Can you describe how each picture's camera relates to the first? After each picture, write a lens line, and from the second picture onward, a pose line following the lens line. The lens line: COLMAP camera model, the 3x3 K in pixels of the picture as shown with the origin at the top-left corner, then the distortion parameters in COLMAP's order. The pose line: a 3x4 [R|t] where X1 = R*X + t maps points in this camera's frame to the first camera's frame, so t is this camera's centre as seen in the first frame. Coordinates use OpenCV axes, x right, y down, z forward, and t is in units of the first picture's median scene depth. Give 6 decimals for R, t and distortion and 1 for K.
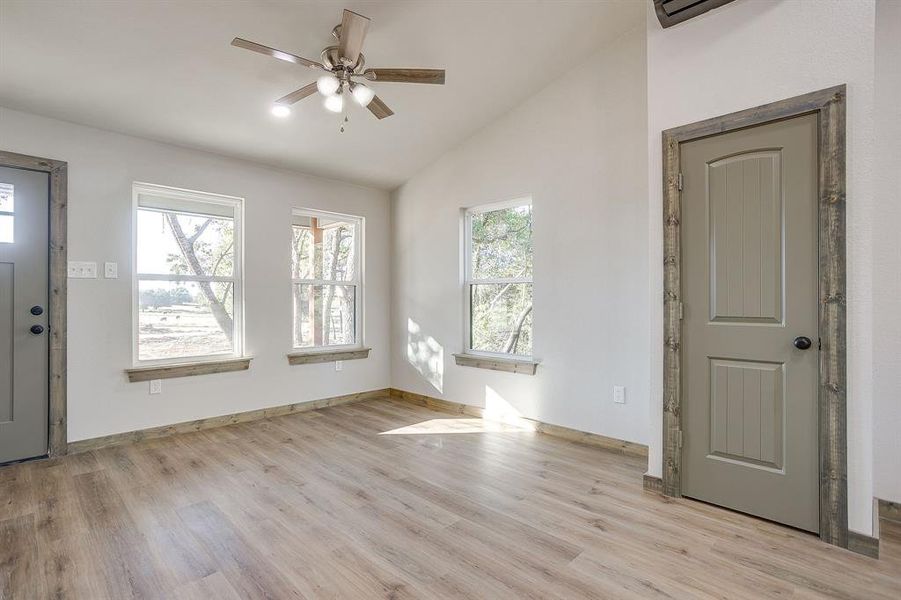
lens RADIAL K [[437.5, 0, 440.9], [0, 437.5, 297.0], [0, 0, 1]] dist [-0.033297, 0.007329]
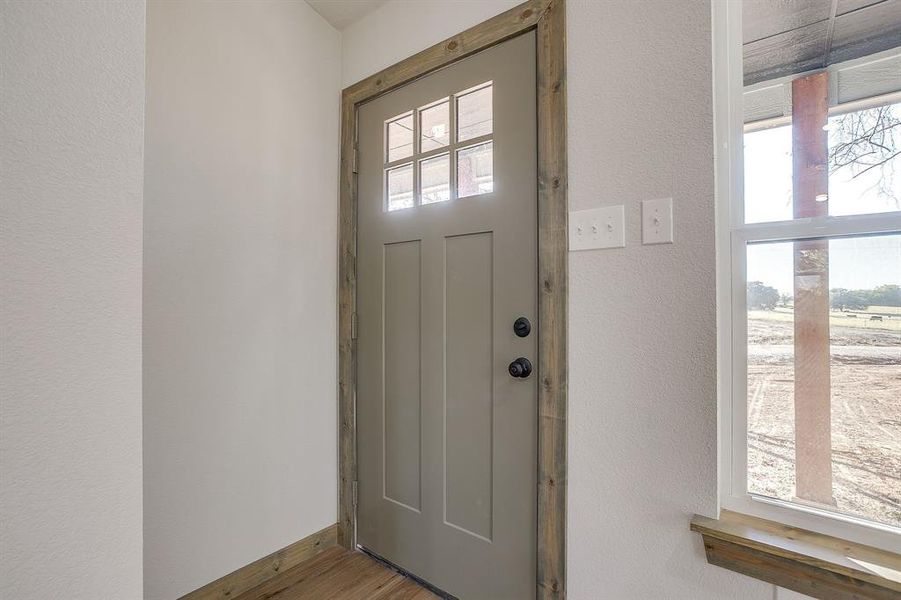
lens RADIAL K [[437.5, 0, 451.7], [0, 437.5, 297.8], [0, 0, 1]] dist [-0.033297, 0.007329]
pose [[0.119153, -0.009805, -0.992827, -0.466818], [0.005912, 0.999941, -0.009166, 0.003469], [0.992858, -0.004778, 0.119204, 0.844615]]
